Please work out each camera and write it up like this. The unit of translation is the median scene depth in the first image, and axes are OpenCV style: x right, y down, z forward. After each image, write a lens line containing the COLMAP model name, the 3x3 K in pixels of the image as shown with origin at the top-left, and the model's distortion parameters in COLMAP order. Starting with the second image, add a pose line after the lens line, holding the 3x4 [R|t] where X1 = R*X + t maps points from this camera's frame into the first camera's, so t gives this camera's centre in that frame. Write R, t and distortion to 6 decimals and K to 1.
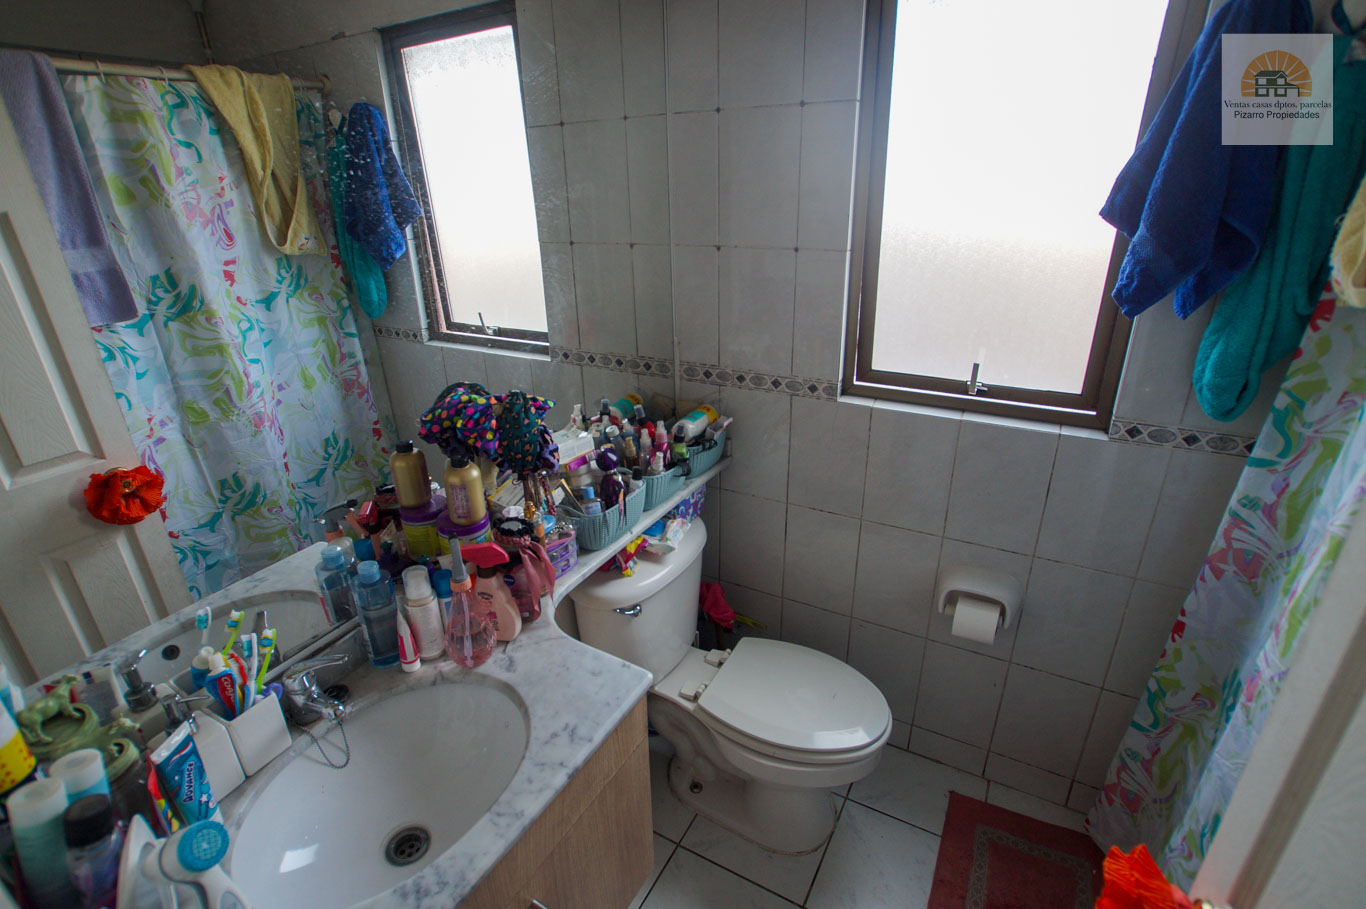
lens RADIAL K [[669.8, 0, 675.6], [0, 669.8, 456.9], [0, 0, 1]] dist [-0.058255, 0.033766]
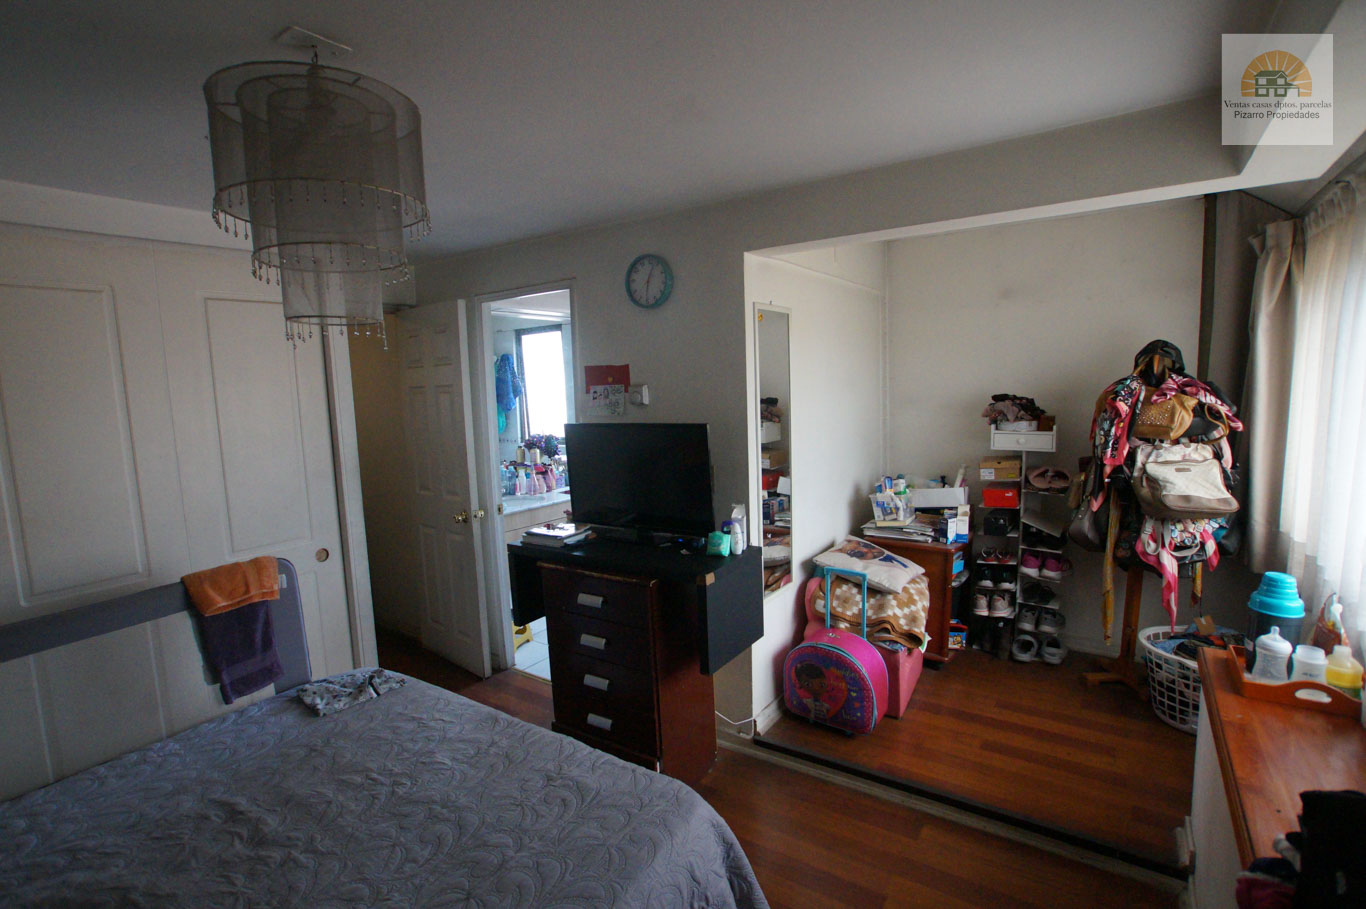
lens RADIAL K [[669.8, 0, 675.6], [0, 669.8, 456.9], [0, 0, 1]] dist [-0.058255, 0.033766]
pose [[0.997752, 0.016996, -0.064820, 0.542250], [-0.035197, 0.956047, -0.291095, 0.834766], [0.057023, 0.292722, 0.954496, -1.914430]]
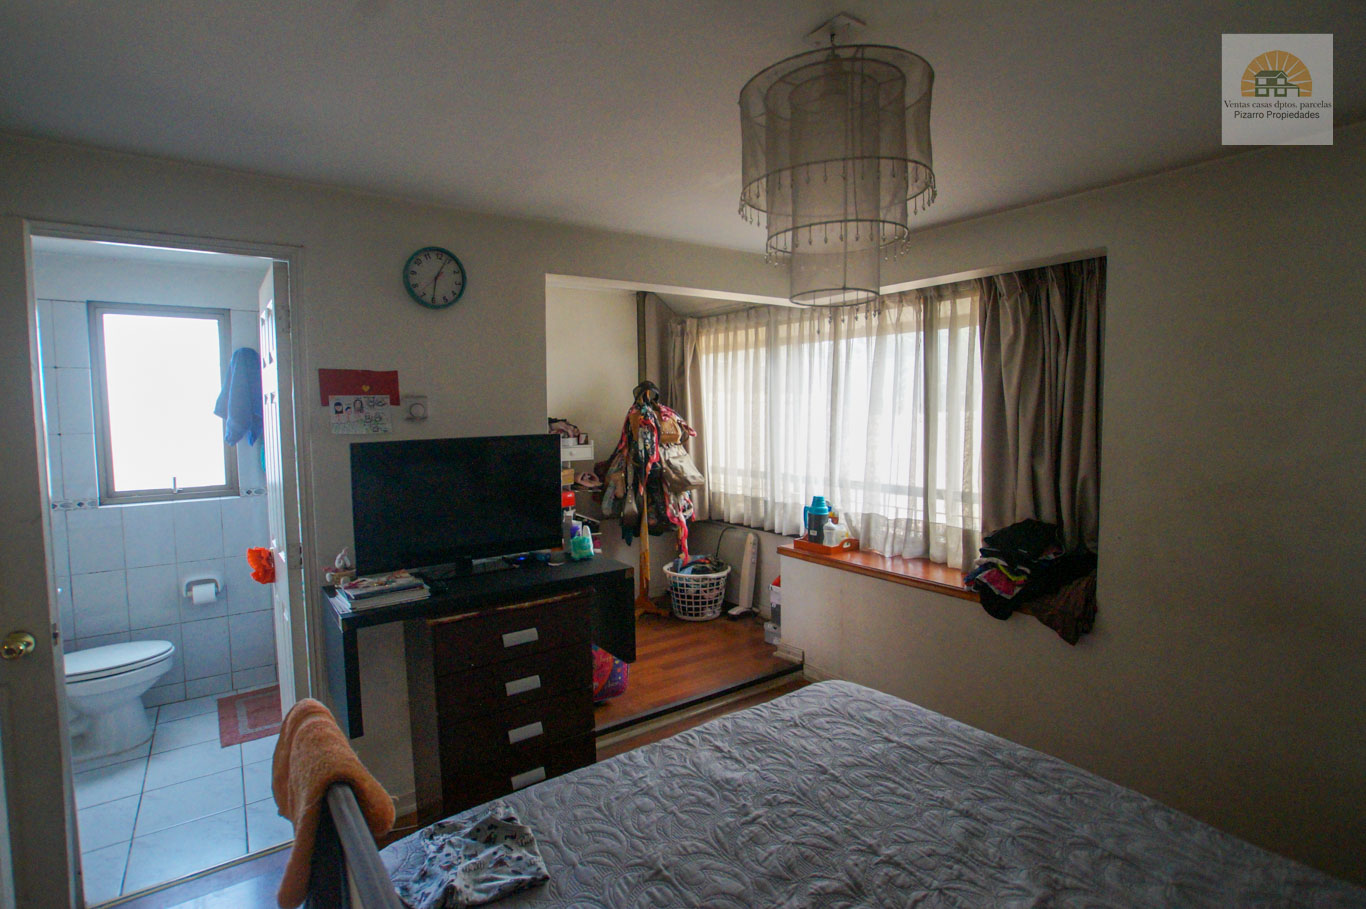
lens RADIAL K [[669.8, 0, 675.6], [0, 669.8, 456.9], [0, 0, 1]] dist [-0.058255, 0.033766]
pose [[0.404813, -0.030166, 0.913902, -0.849171], [0.359868, 0.924056, -0.128903, 0.657394], [-0.840608, 0.381066, 0.384925, -1.263020]]
